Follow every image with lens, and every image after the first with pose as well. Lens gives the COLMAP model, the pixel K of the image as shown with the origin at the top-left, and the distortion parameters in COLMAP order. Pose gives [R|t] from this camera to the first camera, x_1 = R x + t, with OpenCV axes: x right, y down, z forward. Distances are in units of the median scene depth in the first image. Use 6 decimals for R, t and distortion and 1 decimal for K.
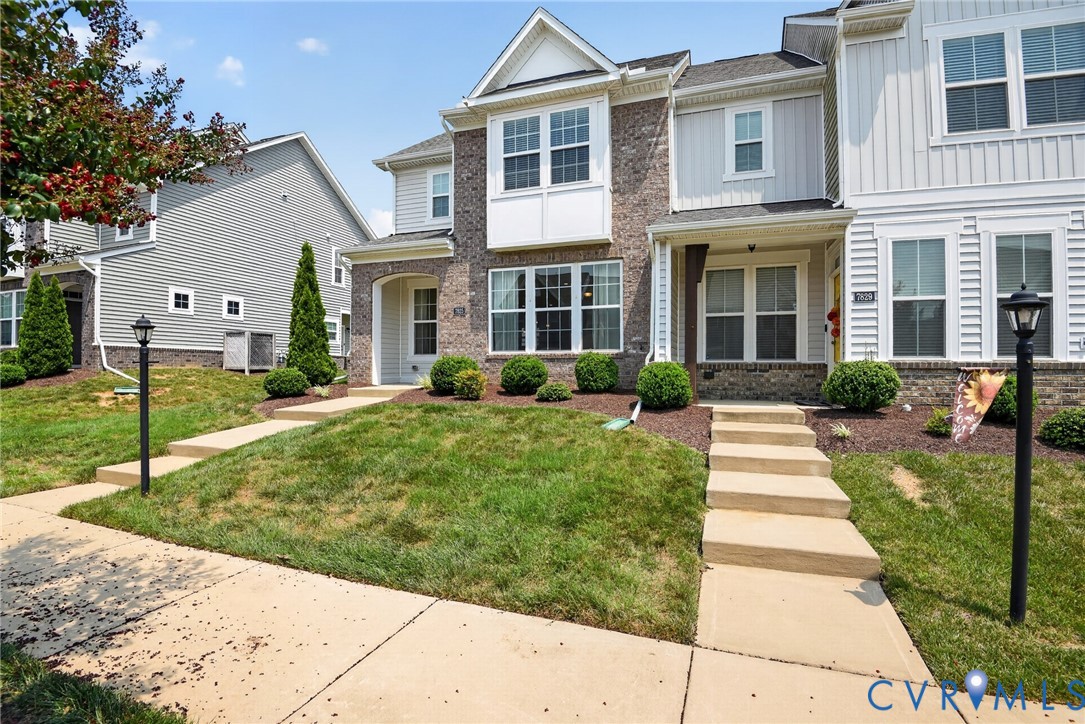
lens RADIAL K [[504.5, 0, 541.6], [0, 504.5, 368.4], [0, 0, 1]] dist [-0.012681, -0.000396]
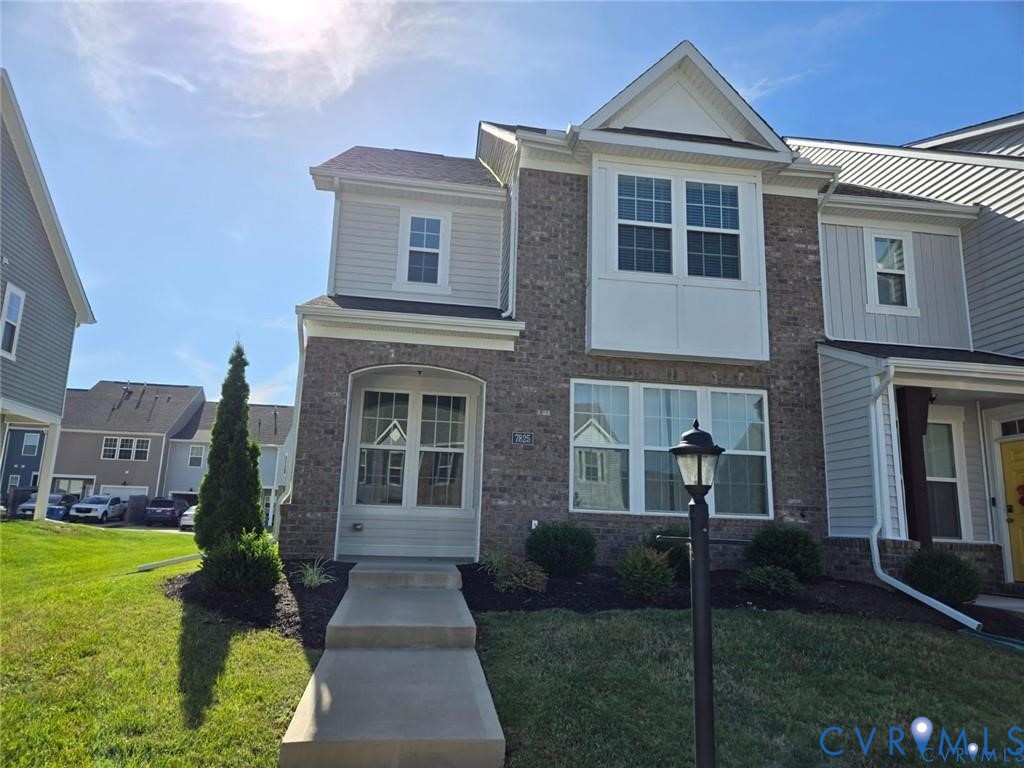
lens RADIAL K [[671.3, 0, 504.5], [0, 671.3, 393.3], [0, 0, 1]] dist [0.096490, -0.087219]
pose [[0.881333, 0.117380, 0.457684, -0.607380], [-0.030641, 0.980811, -0.192540, -0.009726], [-0.471501, 0.155668, 0.868017, 0.309126]]
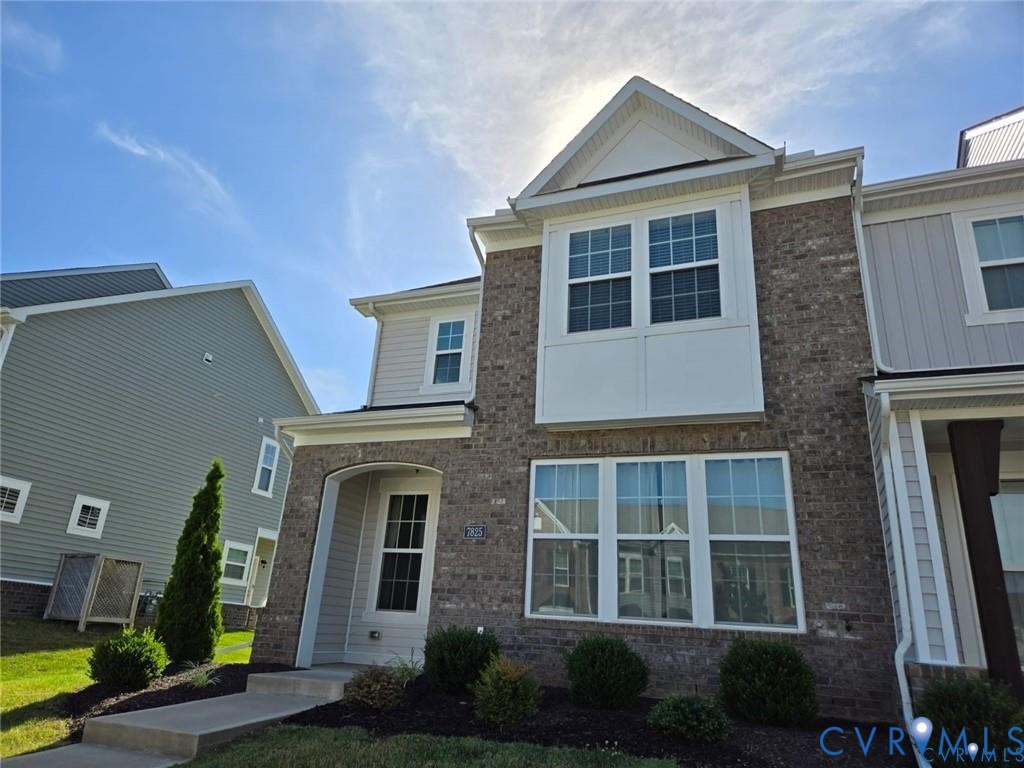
lens RADIAL K [[671.3, 0, 504.5], [0, 671.3, 393.3], [0, 0, 1]] dist [0.096490, -0.087219]
pose [[0.997889, 0.046016, -0.045834, -0.110376], [-0.058907, 0.938456, -0.340338, -0.006159], [0.027352, 0.342319, 0.939186, 0.265719]]
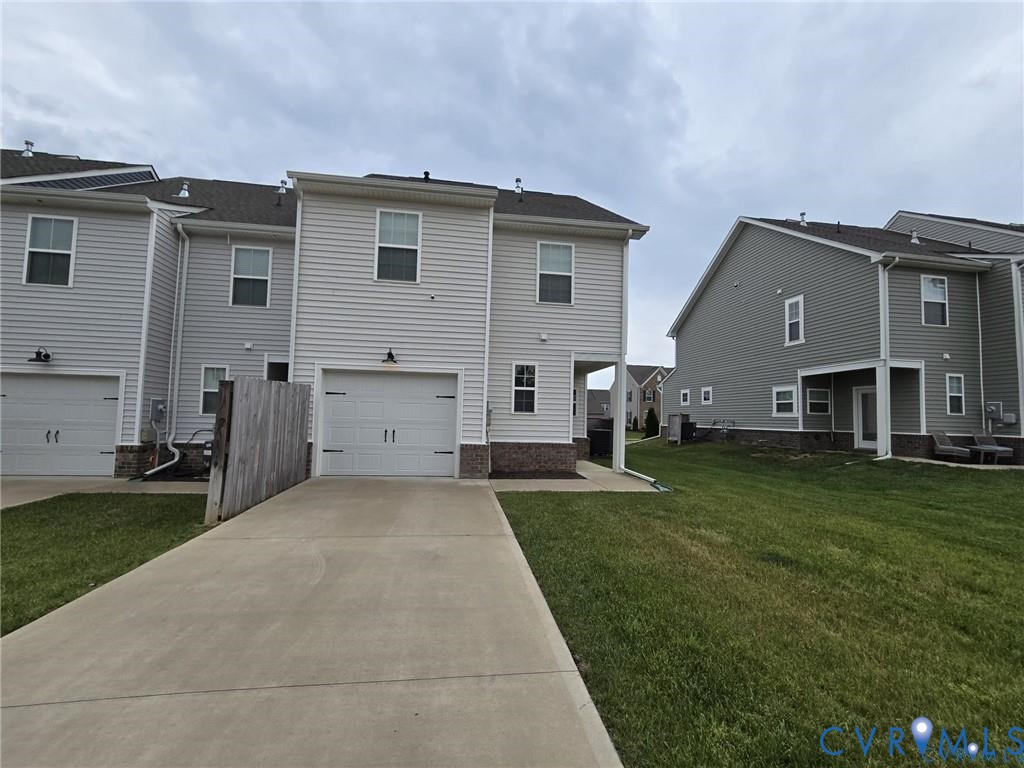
lens RADIAL K [[423.7, 0, 507.0], [0, 423.7, 395.8], [0, 0, 1]] dist [0.000330, 0.000021]
pose [[-0.886302, -0.048744, -0.460536, 0.696190], [-0.026481, 0.998152, -0.054684, -0.074115], [0.462350, -0.036272, -0.885955, 3.118381]]
